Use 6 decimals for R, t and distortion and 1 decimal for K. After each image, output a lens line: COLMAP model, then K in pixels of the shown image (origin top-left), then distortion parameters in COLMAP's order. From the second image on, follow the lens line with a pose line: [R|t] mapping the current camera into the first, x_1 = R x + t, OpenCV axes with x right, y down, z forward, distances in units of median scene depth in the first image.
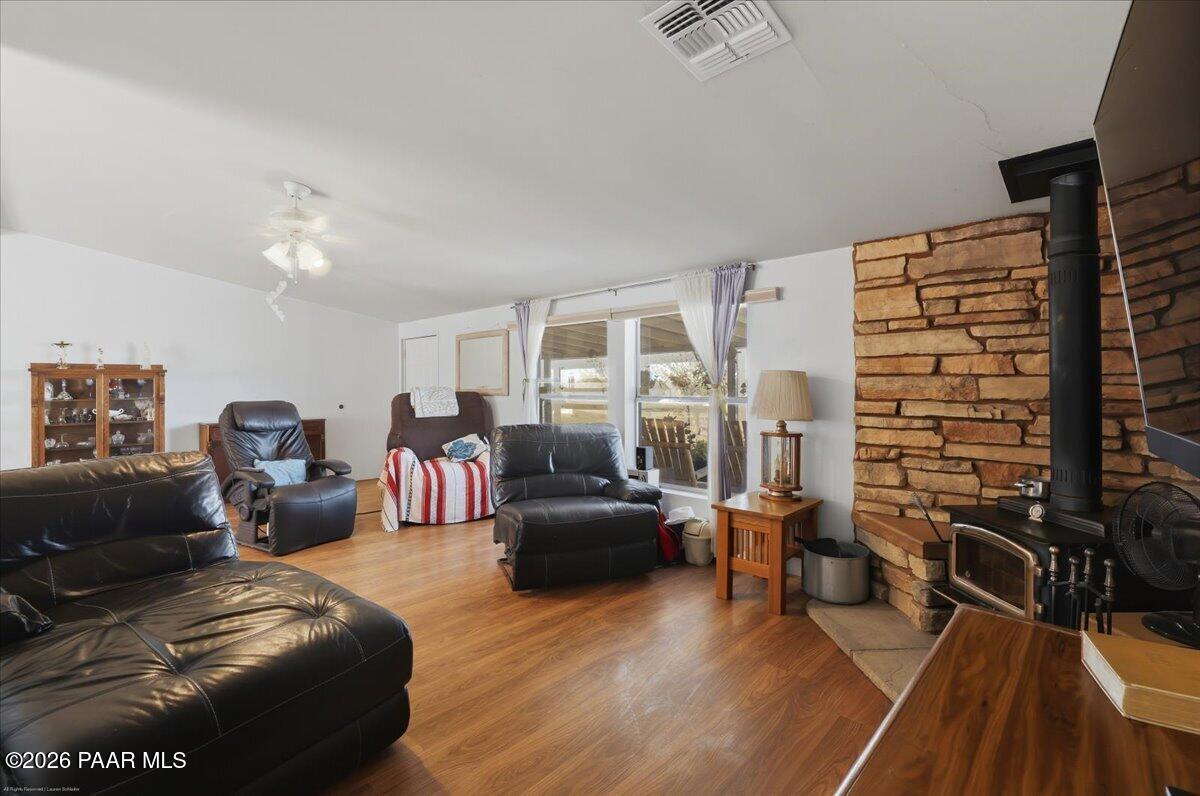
lens RADIAL K [[534.8, 0, 602.8], [0, 534.8, 381.7], [0, 0, 1]] dist [-0.028186, 0.000124]
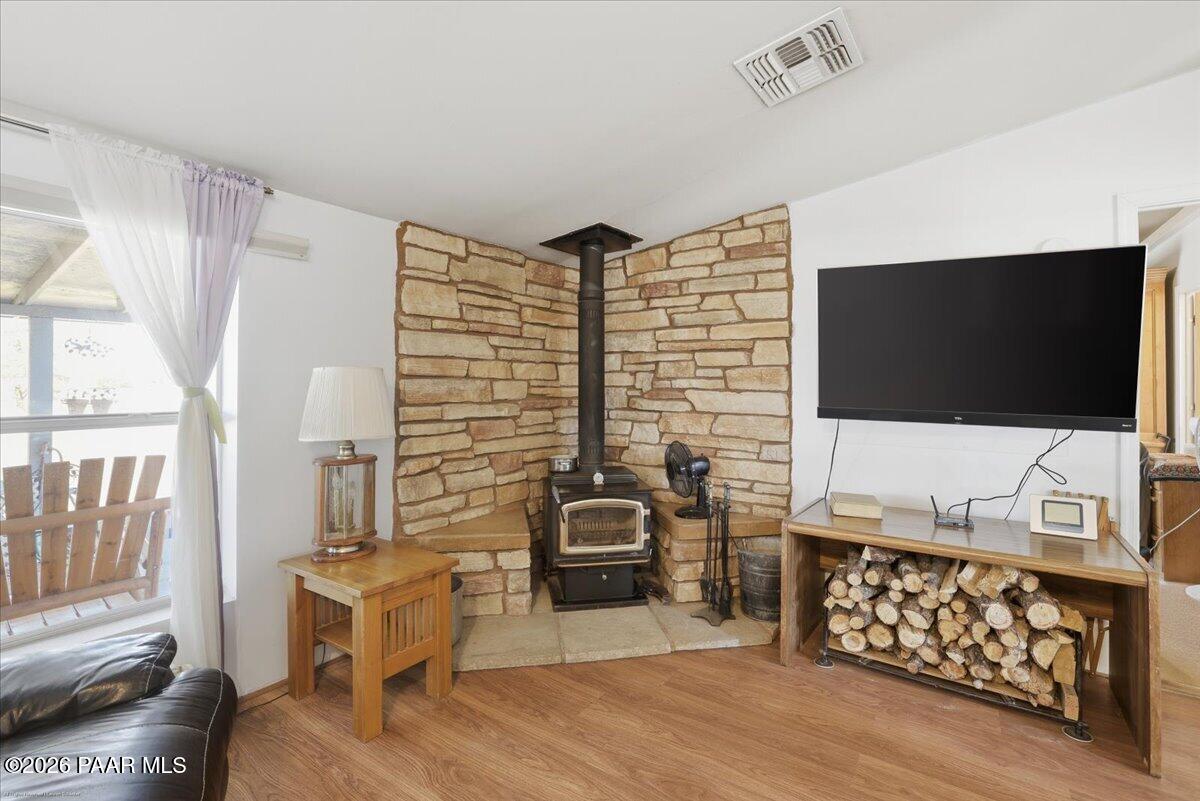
lens RADIAL K [[545.7, 0, 602.3], [0, 545.7, 375.9], [0, 0, 1]] dist [-0.025276, 0.001085]
pose [[-0.144011, 0.017156, 0.989427, -0.459109], [-0.007266, 0.999804, -0.018394, 0.000640], [-0.989549, -0.009838, -0.143858, 0.878424]]
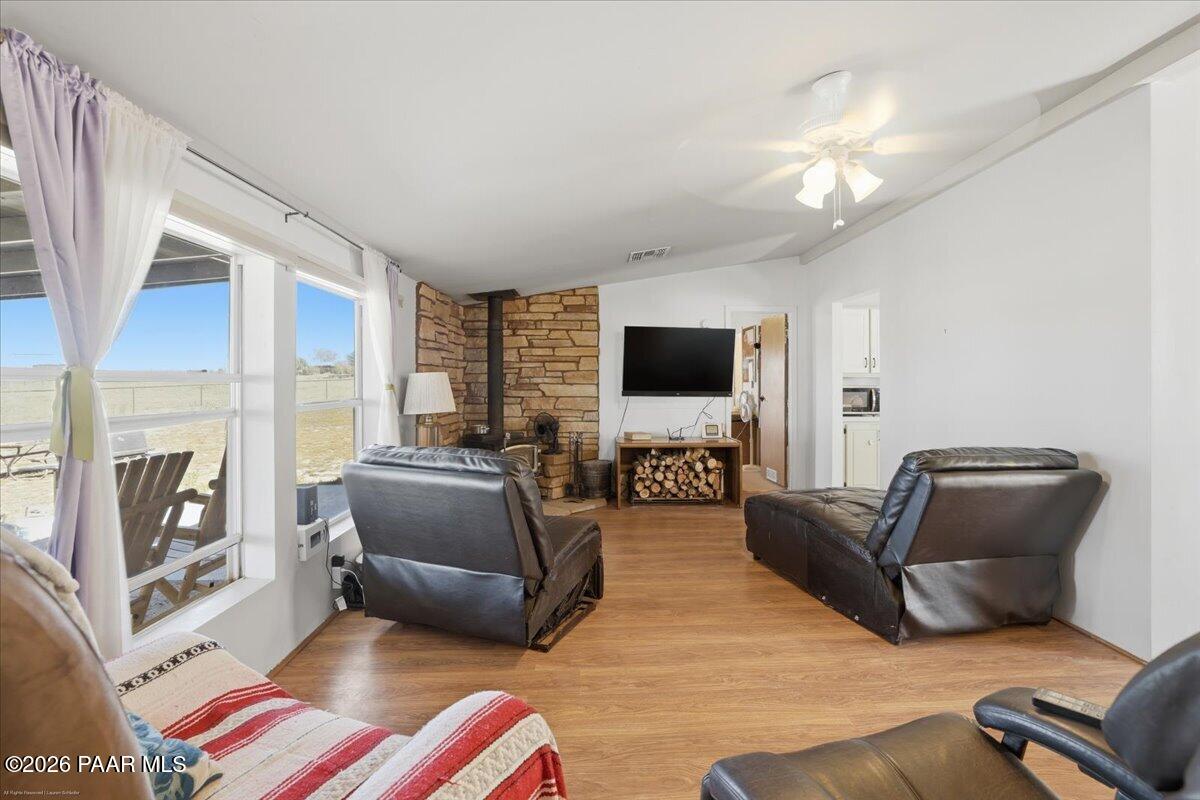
lens RADIAL K [[534.8, 0, 602.8], [0, 534.8, 383.7], [0, 0, 1]] dist [-0.028186, 0.000124]
pose [[-0.709147, 0.003425, 0.705053, -0.891854], [0.005487, 0.999985, 0.000661, 0.006375], [-0.705040, 0.004338, -0.709155, 1.781350]]
